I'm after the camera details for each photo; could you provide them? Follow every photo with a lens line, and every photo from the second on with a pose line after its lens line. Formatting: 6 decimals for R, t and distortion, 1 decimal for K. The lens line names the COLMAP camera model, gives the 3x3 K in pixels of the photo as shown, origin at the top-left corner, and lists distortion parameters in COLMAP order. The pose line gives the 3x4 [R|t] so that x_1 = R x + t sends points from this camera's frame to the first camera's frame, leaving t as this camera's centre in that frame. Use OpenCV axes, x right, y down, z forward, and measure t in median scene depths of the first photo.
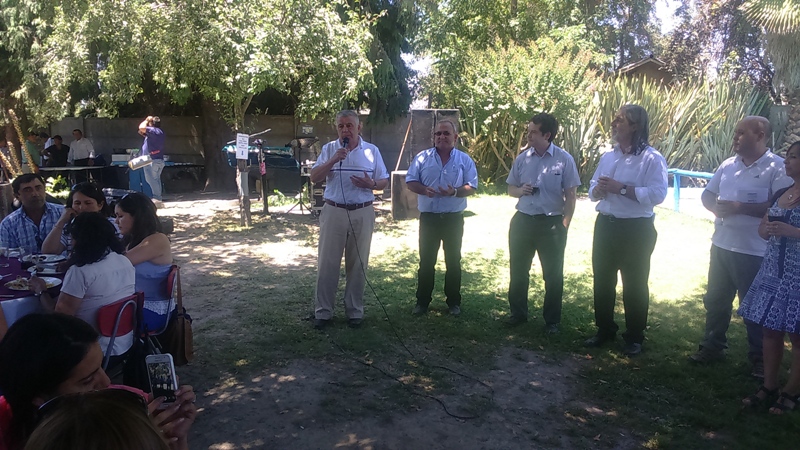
lens RADIAL K [[625.1, 0, 396.5], [0, 625.1, 230.0], [0, 0, 1]] dist [0.023611, -0.067002]
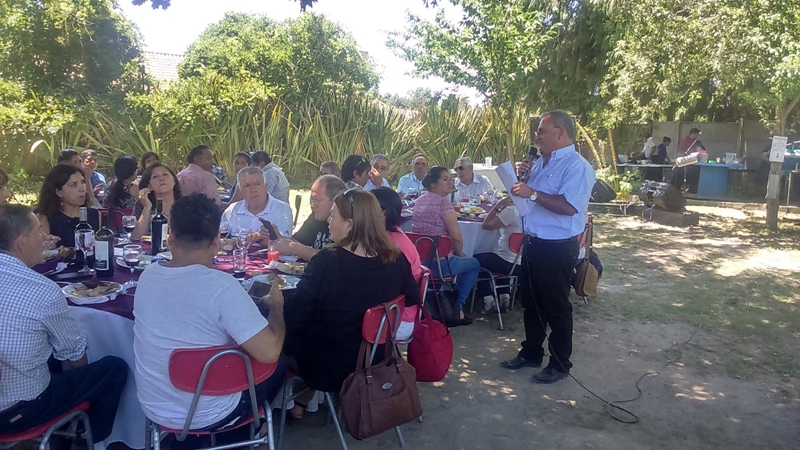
lens RADIAL K [[625.1, 0, 396.4], [0, 625.1, 222.7], [0, 0, 1]] dist [0.023611, -0.067002]
pose [[0.569457, 0.129944, -0.811685, 0.203925], [-0.146287, 0.987685, 0.055490, 0.013362], [0.808900, 0.087140, 0.581453, -0.048070]]
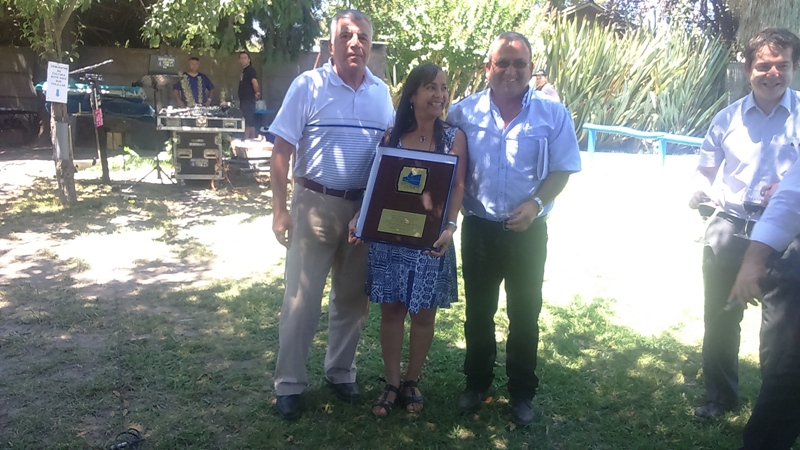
lens RADIAL K [[625.1, 0, 399.4], [0, 625.1, 221.7], [0, 0, 1]] dist [0.023611, -0.067002]
pose [[0.984841, 0.000473, 0.173458, -0.009939], [-0.010998, 0.998155, 0.059718, -0.029036], [-0.173110, -0.060720, 0.983029, 0.266432]]
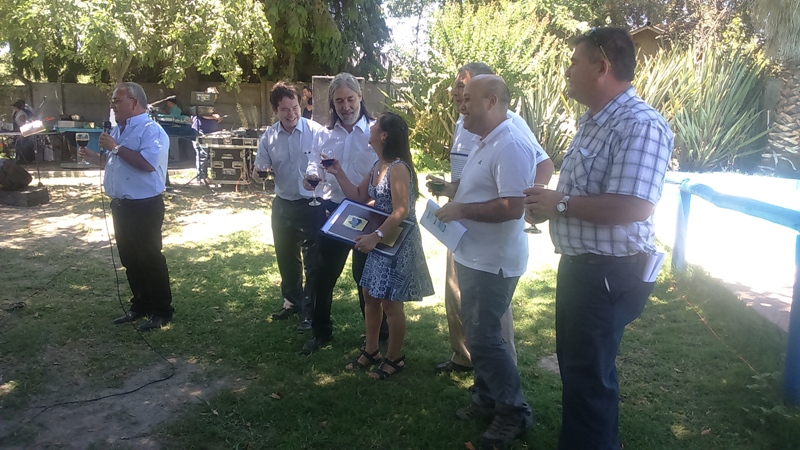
lens RADIAL K [[625.1, 0, 406.2], [0, 625.1, 220.8], [0, 0, 1]] dist [0.023611, -0.067002]
pose [[0.993993, 0.038284, -0.102531, 0.255229], [-0.035047, 0.998834, 0.033190, -0.017496], [0.103682, -0.029397, 0.994176, 0.095478]]
